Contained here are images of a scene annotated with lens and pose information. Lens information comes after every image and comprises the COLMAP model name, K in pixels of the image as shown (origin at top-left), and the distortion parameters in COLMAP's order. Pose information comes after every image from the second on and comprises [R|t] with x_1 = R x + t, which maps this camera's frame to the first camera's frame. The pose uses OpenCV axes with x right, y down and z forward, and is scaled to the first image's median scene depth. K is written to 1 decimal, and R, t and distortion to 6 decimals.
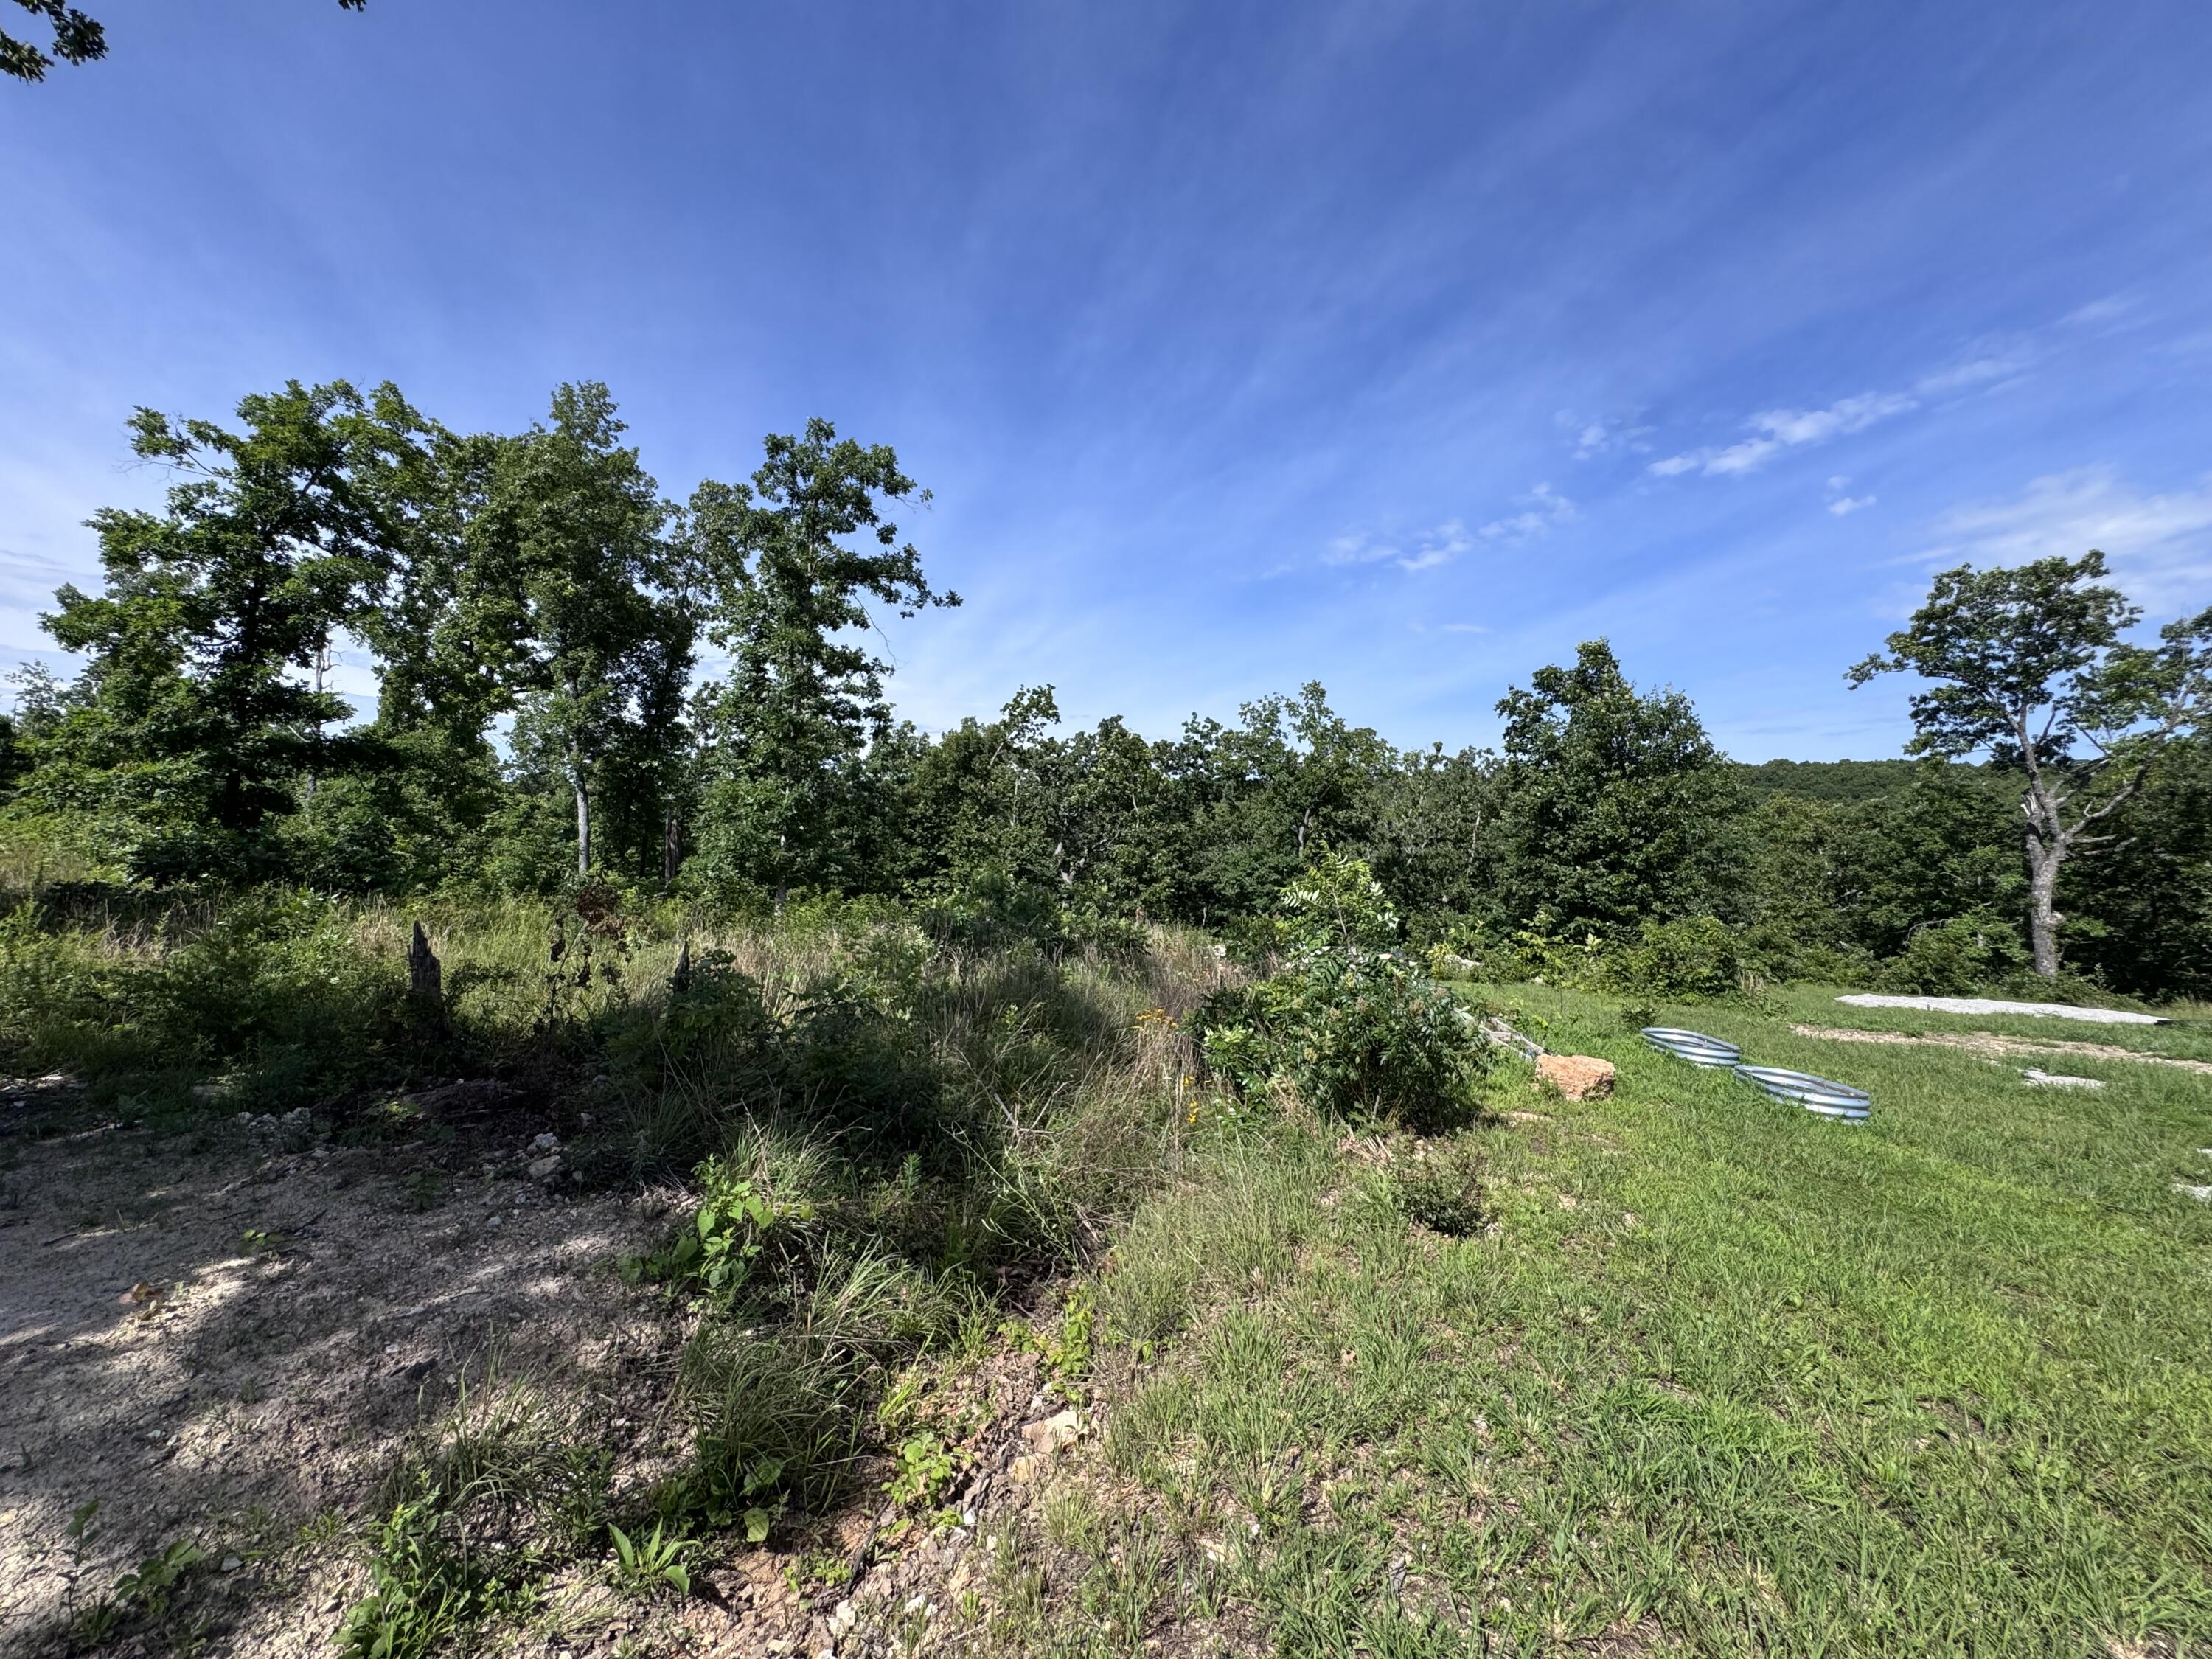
lens RADIAL K [[884.2, 0, 1104.7], [0, 884.2, 827.8], [0, 0, 1]] dist [-0.004086, 0.000193]
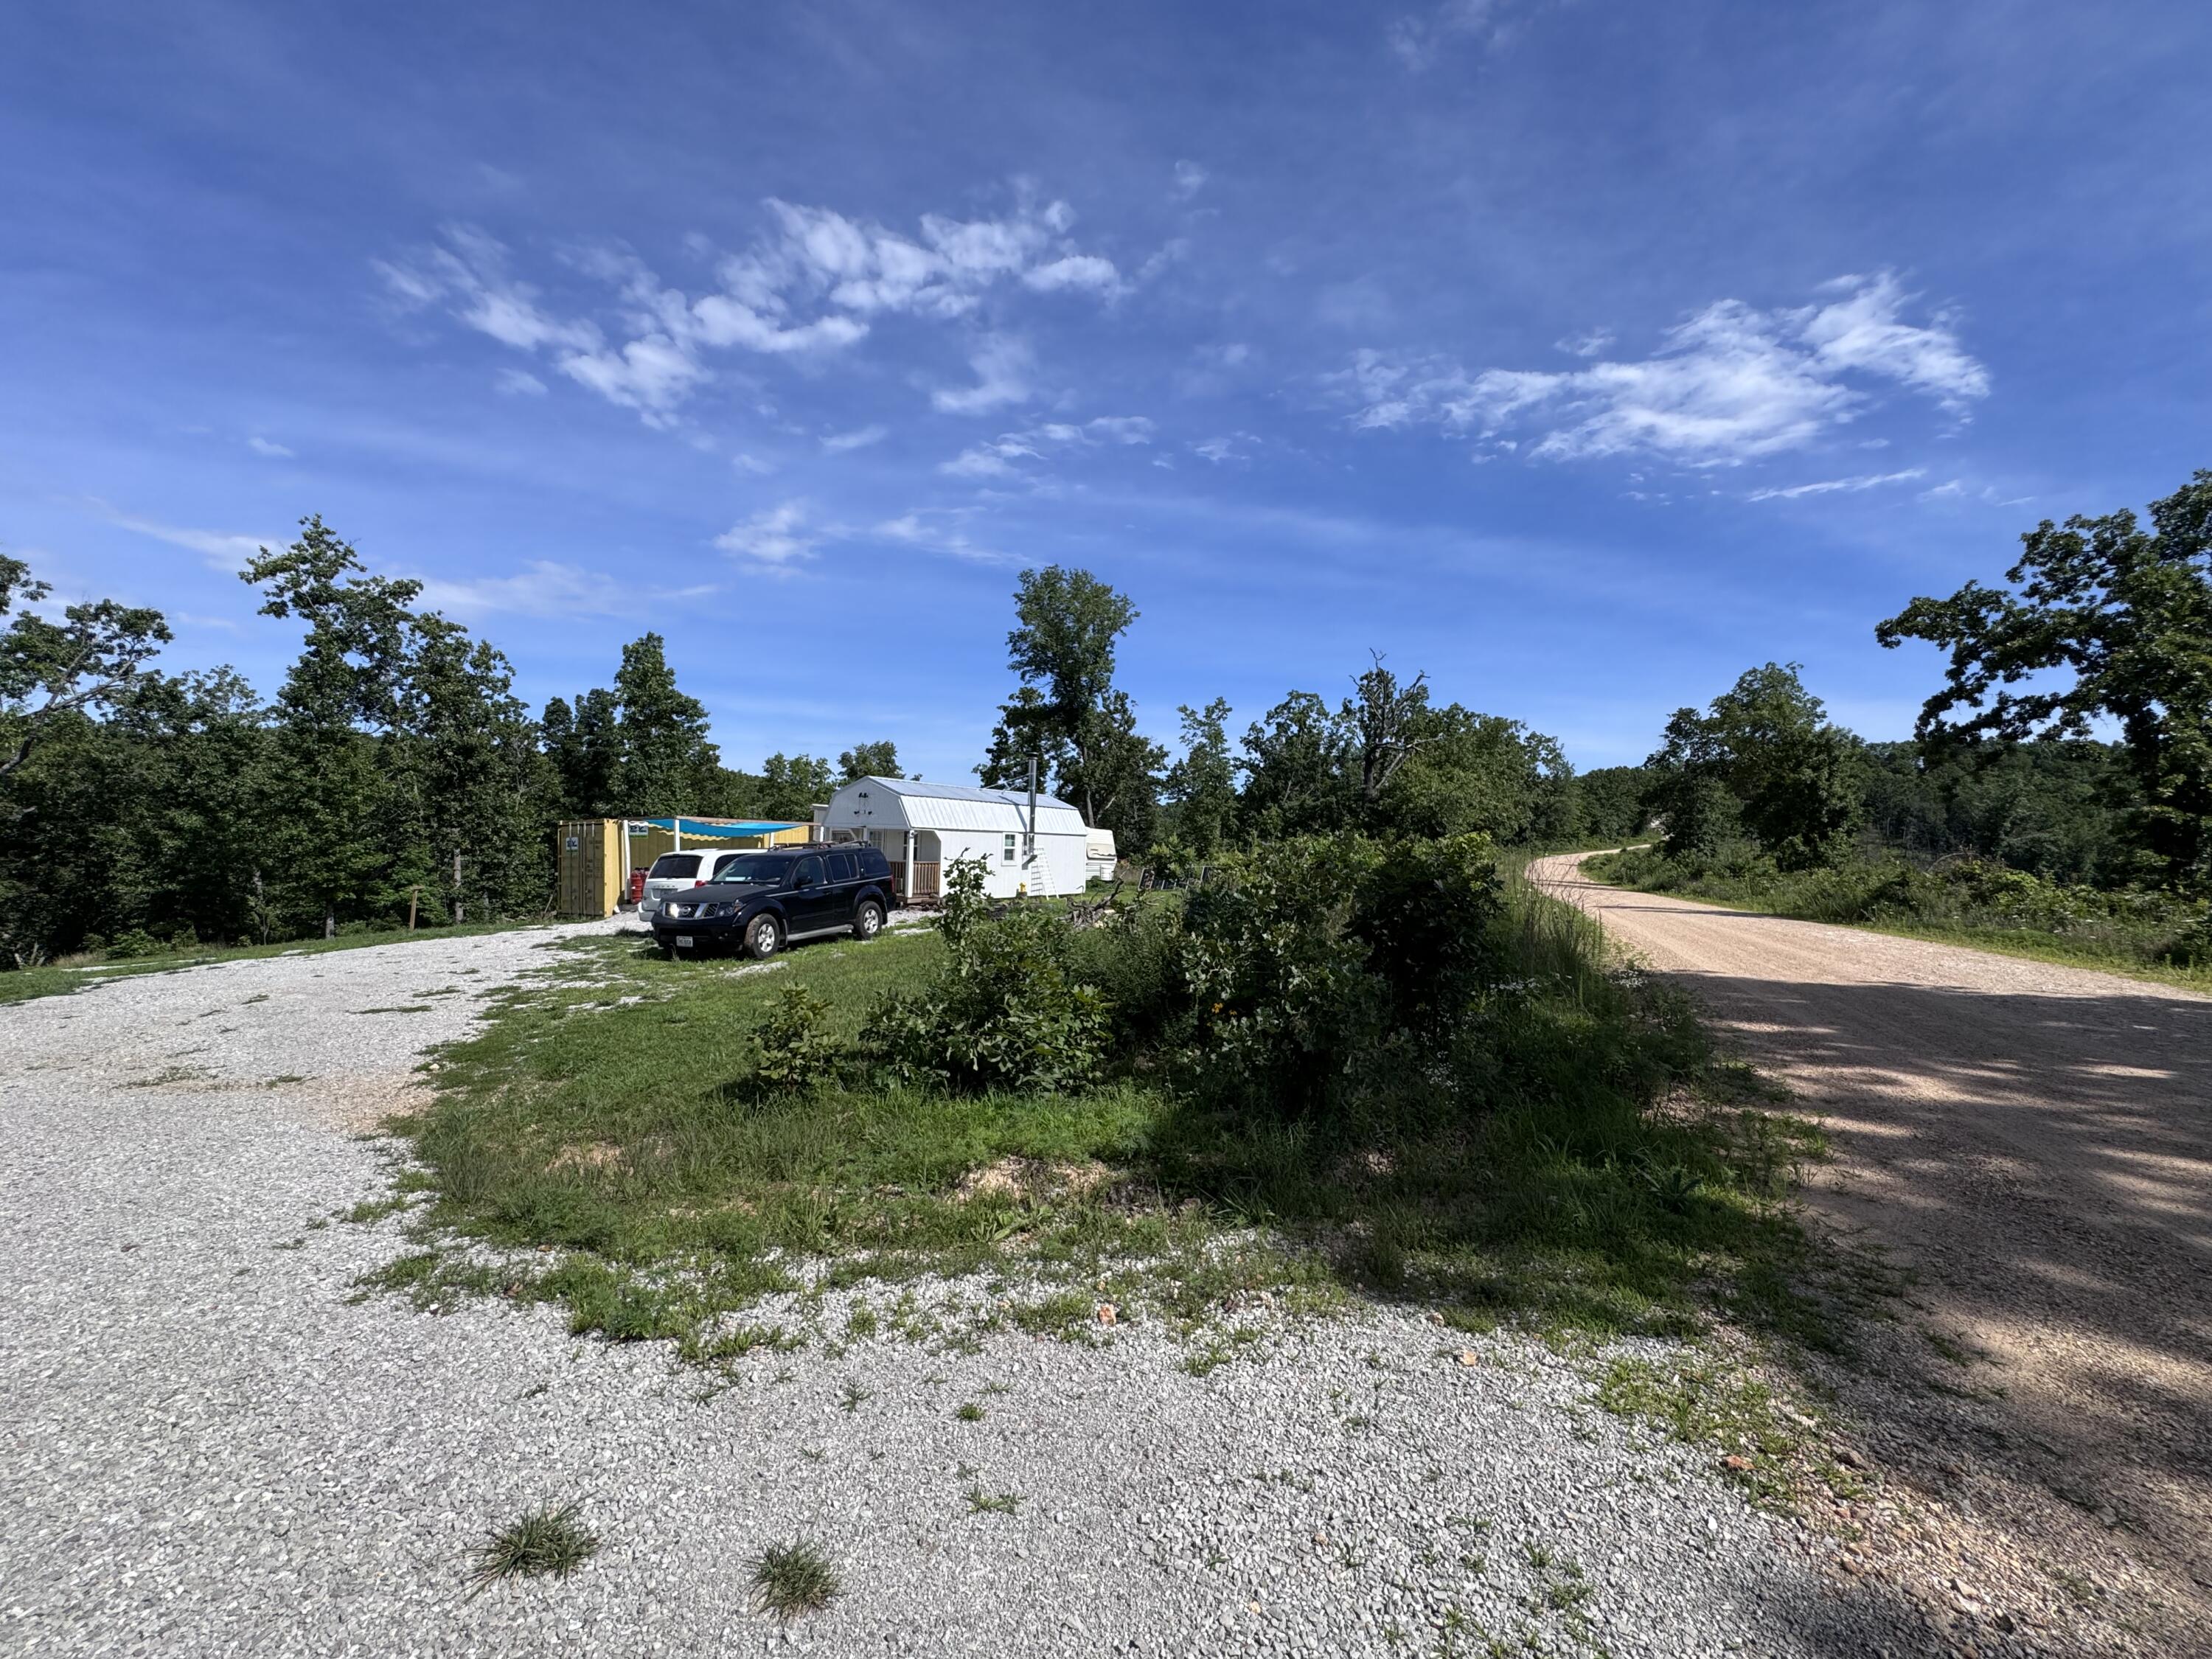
lens RADIAL K [[884.2, 0, 1111.1], [0, 884.2, 827.9], [0, 0, 1]] dist [-0.004086, 0.000193]
pose [[-0.069811, -0.004221, 0.997551, 0.054511], [-0.029629, 0.999559, 0.002156, -0.002604], [-0.997120, -0.029406, -0.069905, -0.171968]]
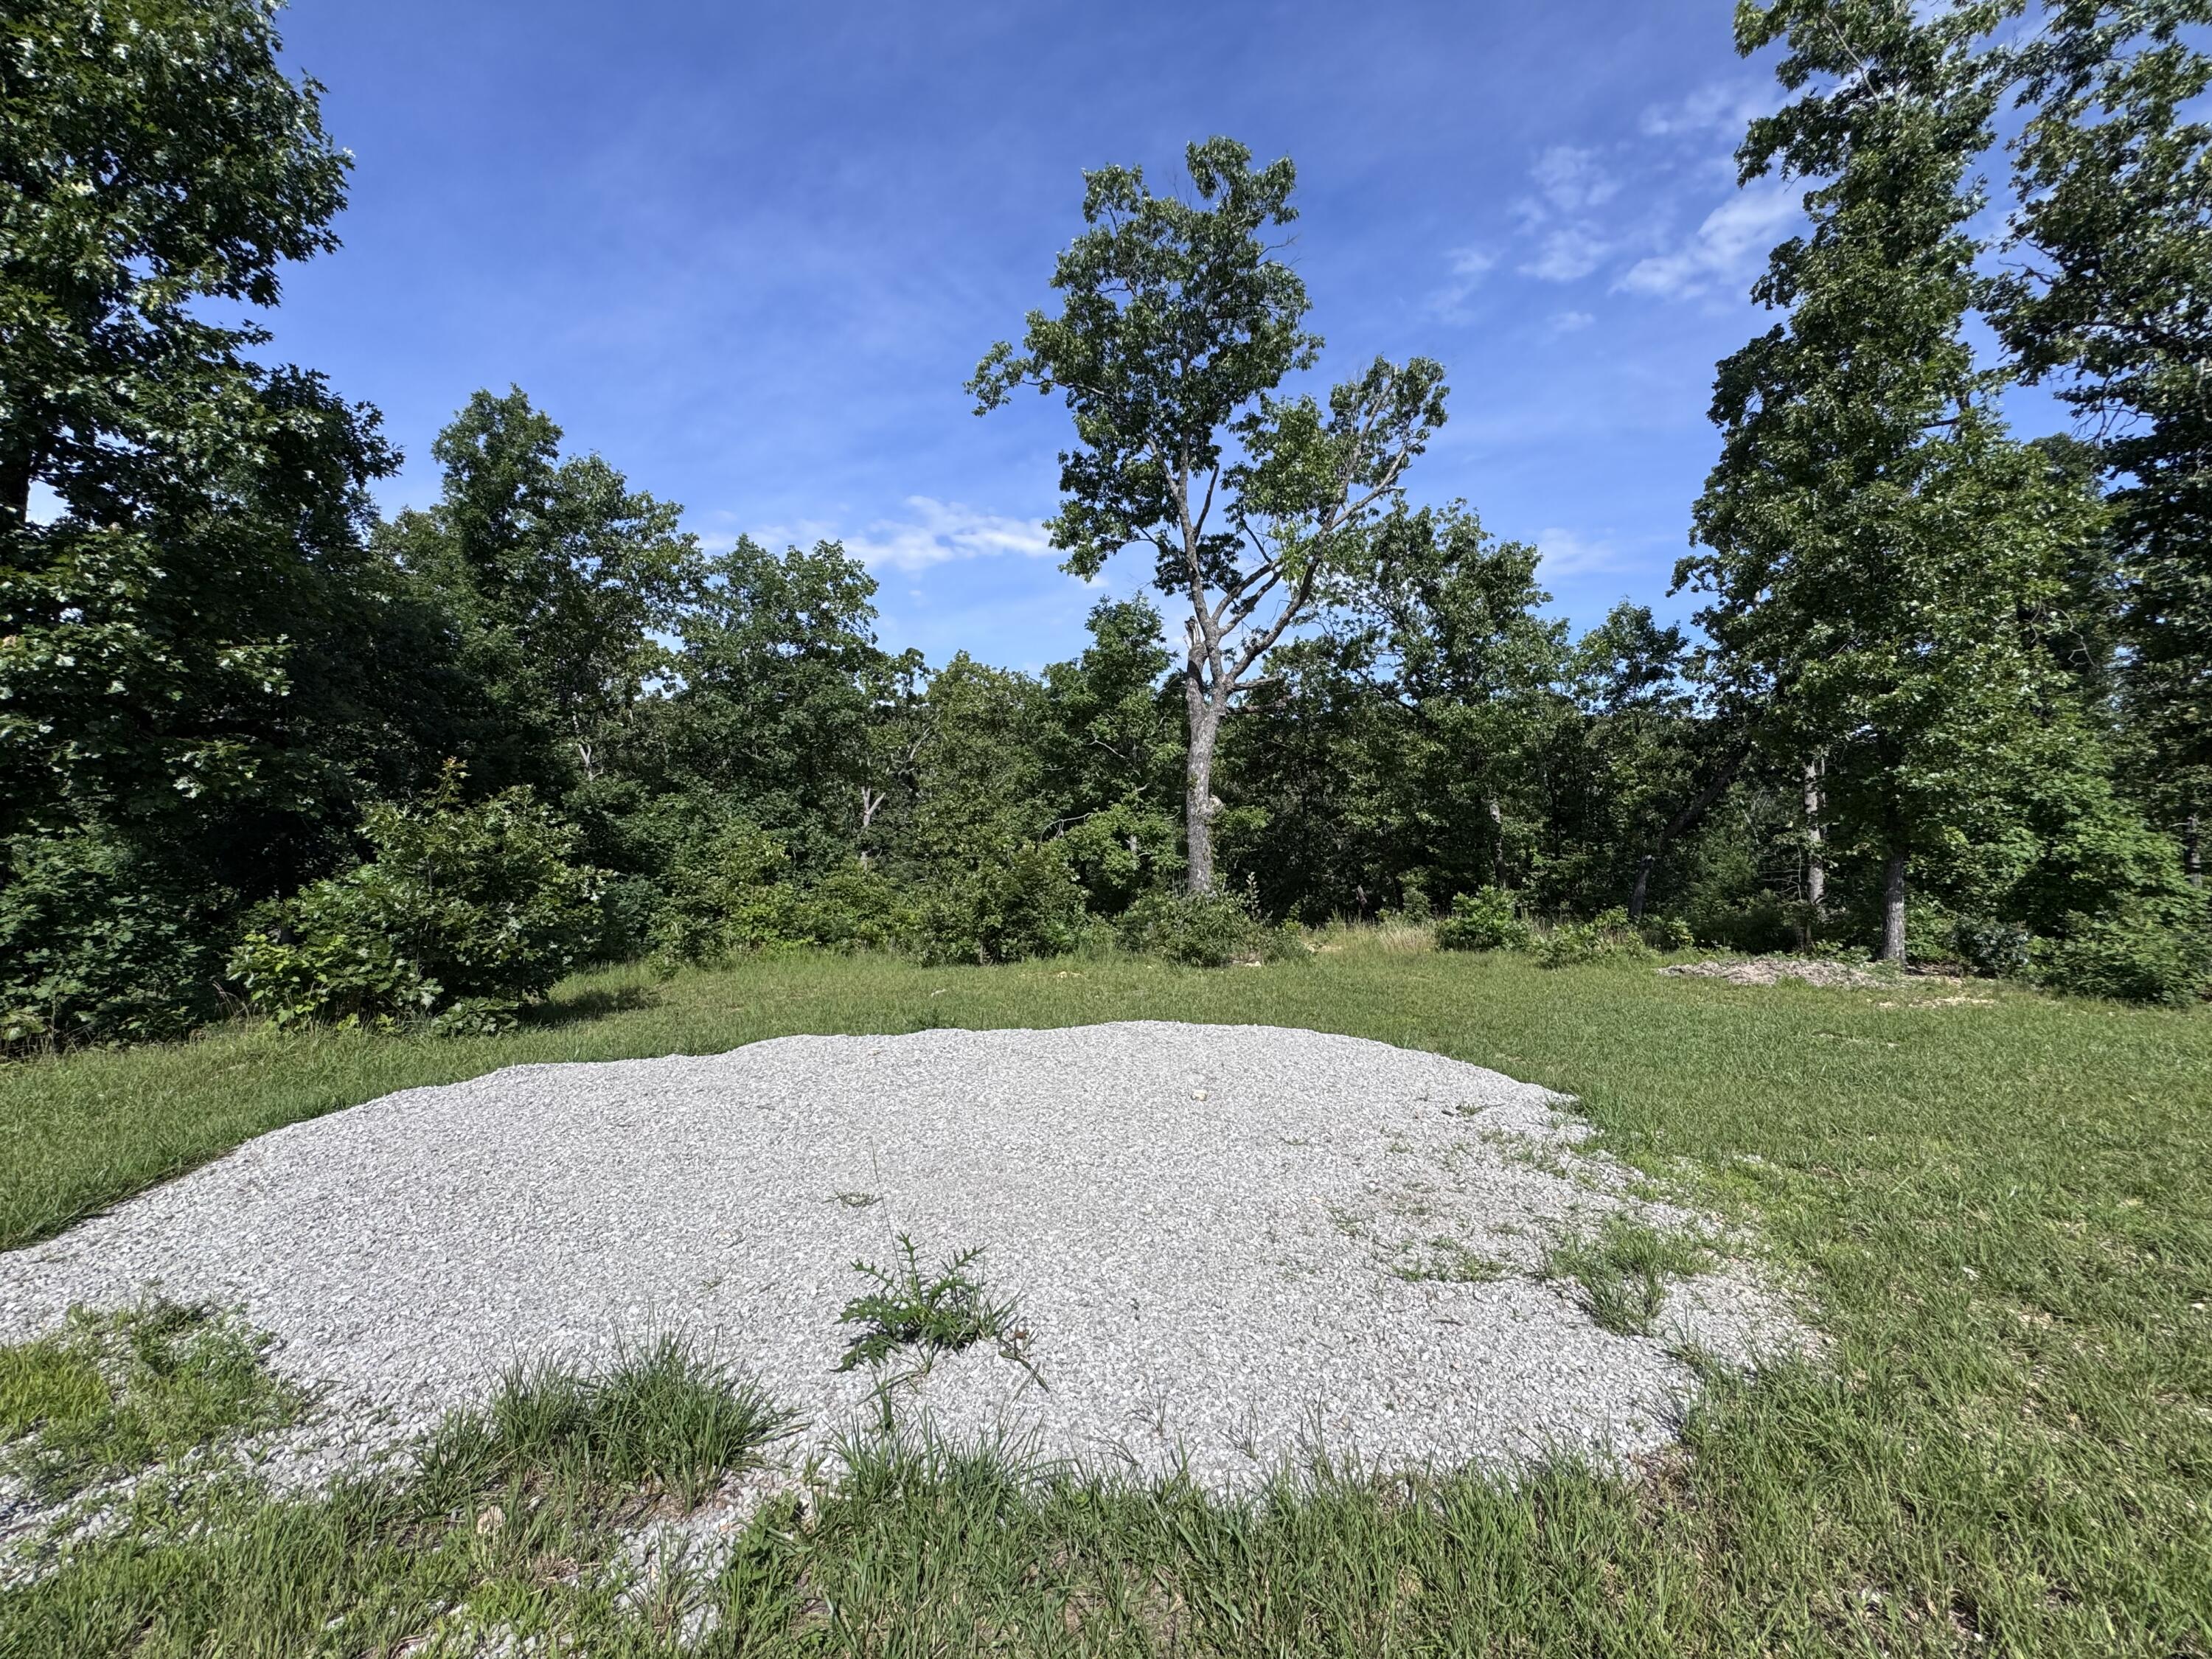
lens RADIAL K [[884.2, 0, 1106.0], [0, 884.2, 825.8], [0, 0, 1]] dist [-0.004086, 0.000193]
pose [[0.786878, -0.021415, 0.616737, 0.571364], [-0.018132, 0.998164, 0.057793, 0.076218], [-0.616842, -0.056658, 0.785045, 0.497482]]
